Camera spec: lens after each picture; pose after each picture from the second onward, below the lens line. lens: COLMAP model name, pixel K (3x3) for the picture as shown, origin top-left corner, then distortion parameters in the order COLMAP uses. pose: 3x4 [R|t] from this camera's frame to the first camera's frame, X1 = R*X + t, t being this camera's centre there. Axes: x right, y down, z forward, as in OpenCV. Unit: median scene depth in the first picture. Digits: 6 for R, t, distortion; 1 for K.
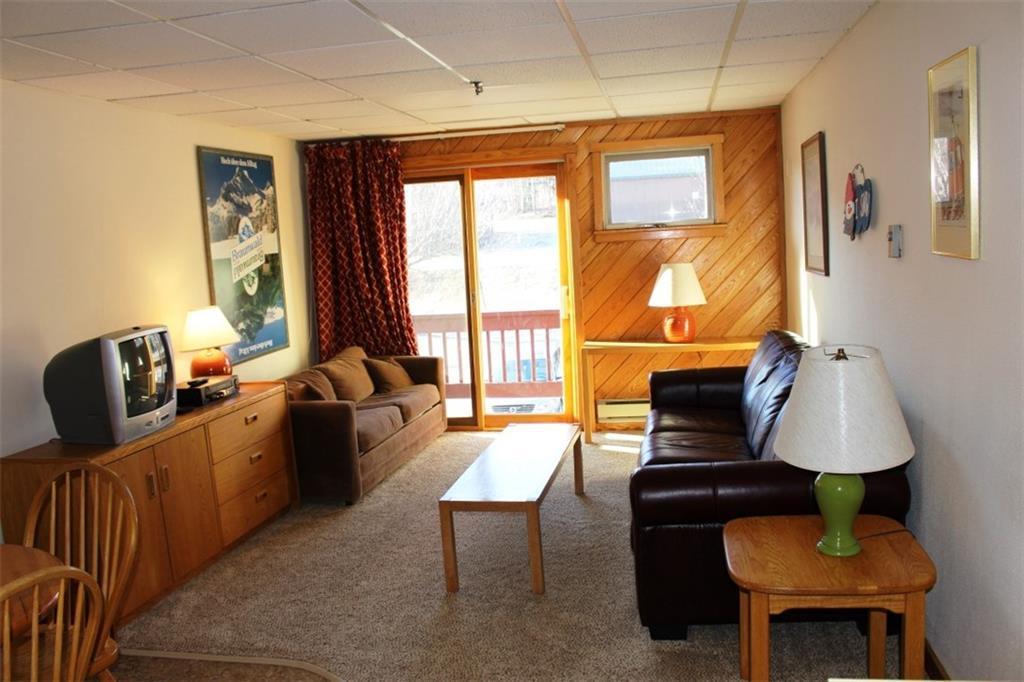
lens RADIAL K [[845.3, 0, 514.5], [0, 845.3, 341.6], [0, 0, 1]] dist [-0.151277, 0.128096]
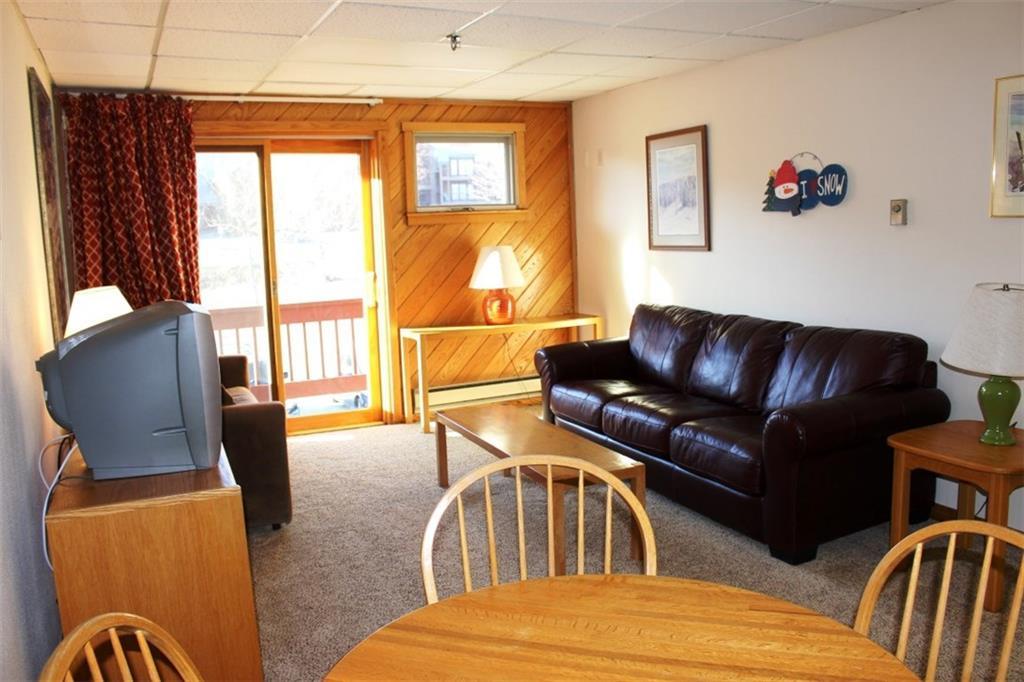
lens RADIAL K [[845.3, 0, 514.5], [0, 845.3, 341.6], [0, 0, 1]] dist [-0.151277, 0.128096]
pose [[0.812098, -0.051964, 0.581203, -0.365850], [0.060358, 0.998165, 0.004907, 0.017285], [-0.580391, 0.031096, 0.813744, 0.151762]]
